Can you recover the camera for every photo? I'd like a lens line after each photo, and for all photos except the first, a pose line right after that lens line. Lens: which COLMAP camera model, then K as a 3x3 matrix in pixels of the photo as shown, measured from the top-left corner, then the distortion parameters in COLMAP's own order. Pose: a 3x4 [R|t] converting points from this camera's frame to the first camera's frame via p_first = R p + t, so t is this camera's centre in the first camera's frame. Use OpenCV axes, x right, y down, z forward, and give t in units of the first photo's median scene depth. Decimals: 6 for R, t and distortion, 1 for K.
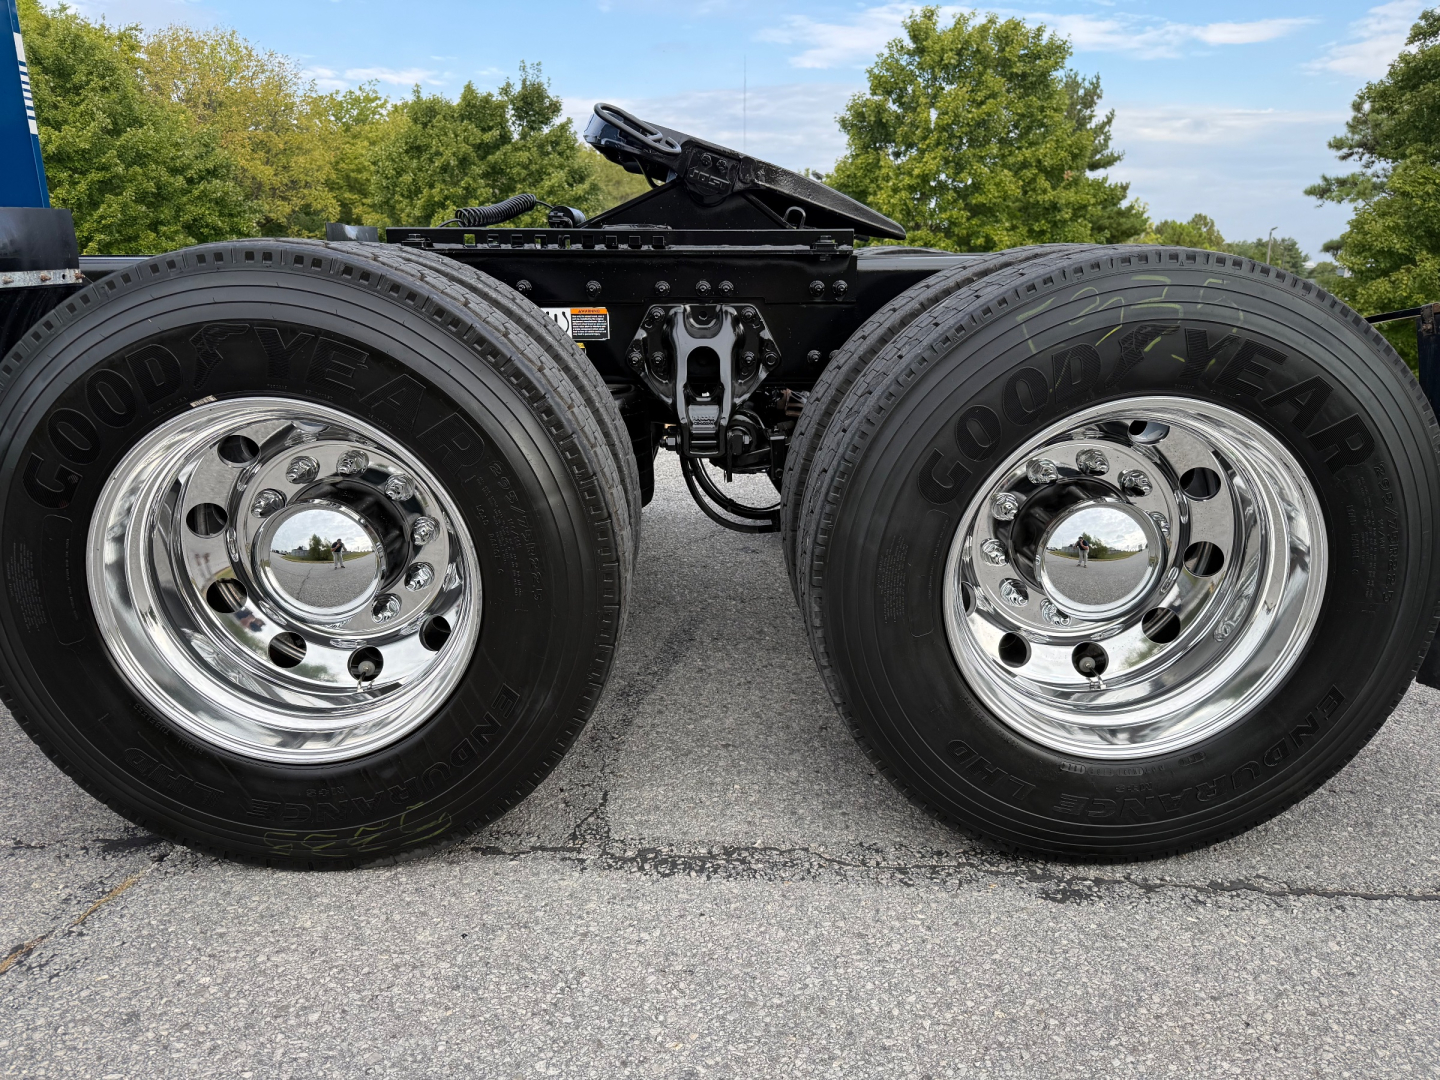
lens RADIAL K [[1016.6, 0, 716.2], [0, 1016.6, 529.8], [0, 0, 1]] dist [0.008638, -0.016858]
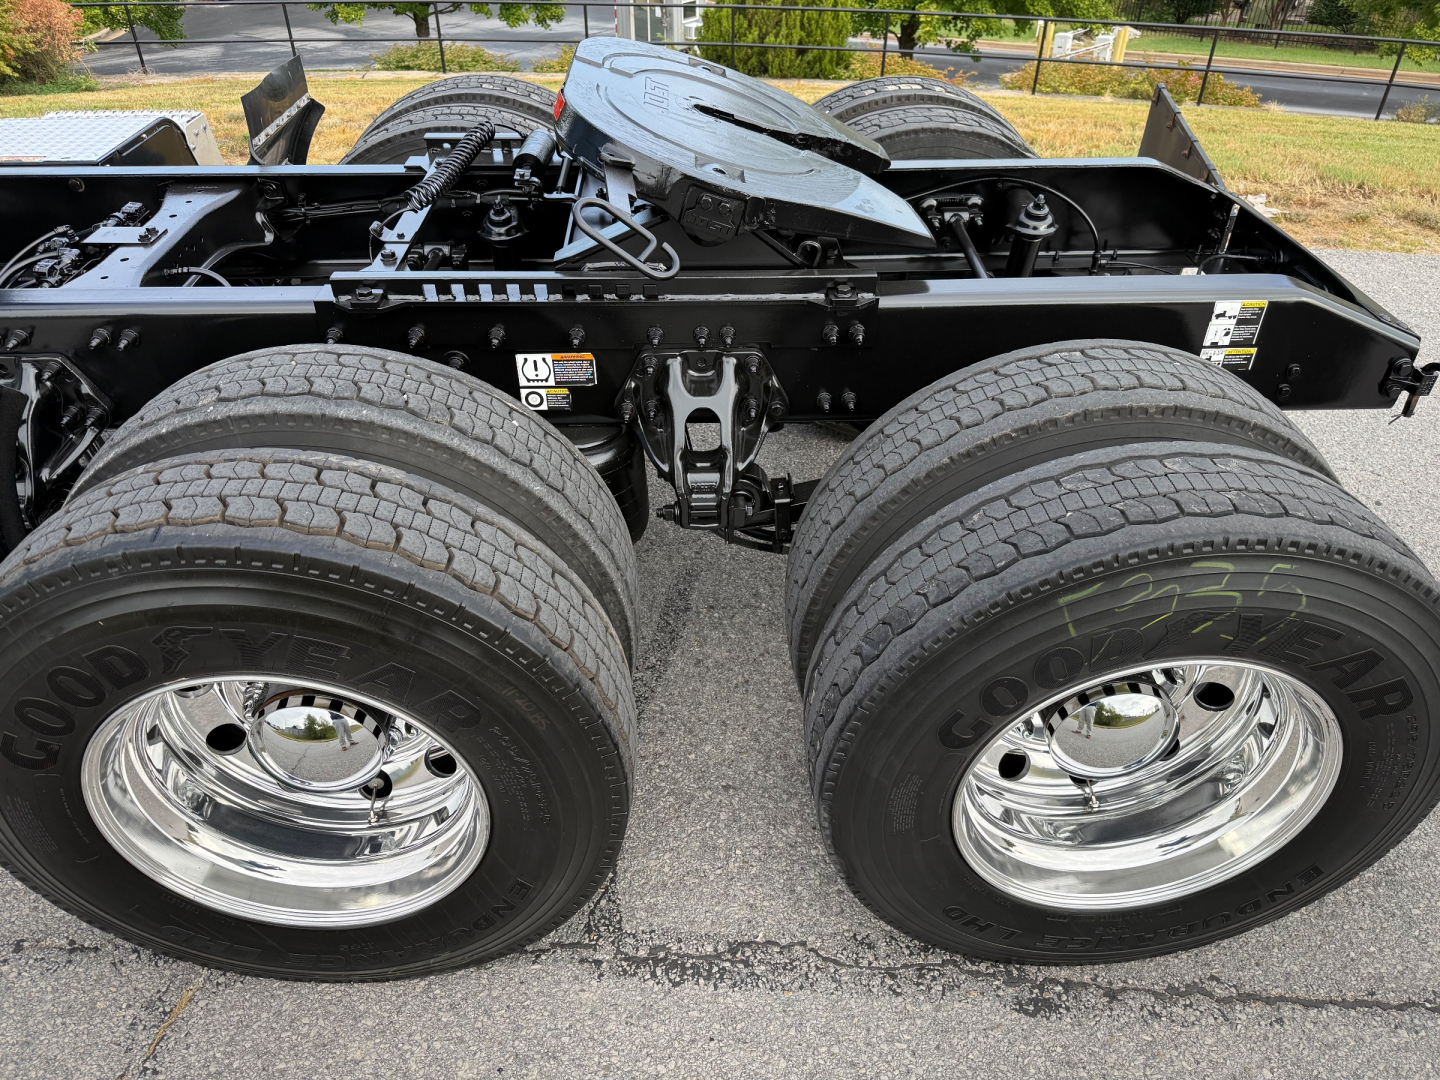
lens RADIAL K [[1016.6, 0, 710.4], [0, 1016.6, 536.0], [0, 0, 1]] dist [0.008638, -0.016858]
pose [[0.999856, -0.008155, 0.014880, -0.024713], [0.002165, 0.931065, 0.364846, -0.494495], [-0.016829, -0.364761, 0.930949, 0.148218]]
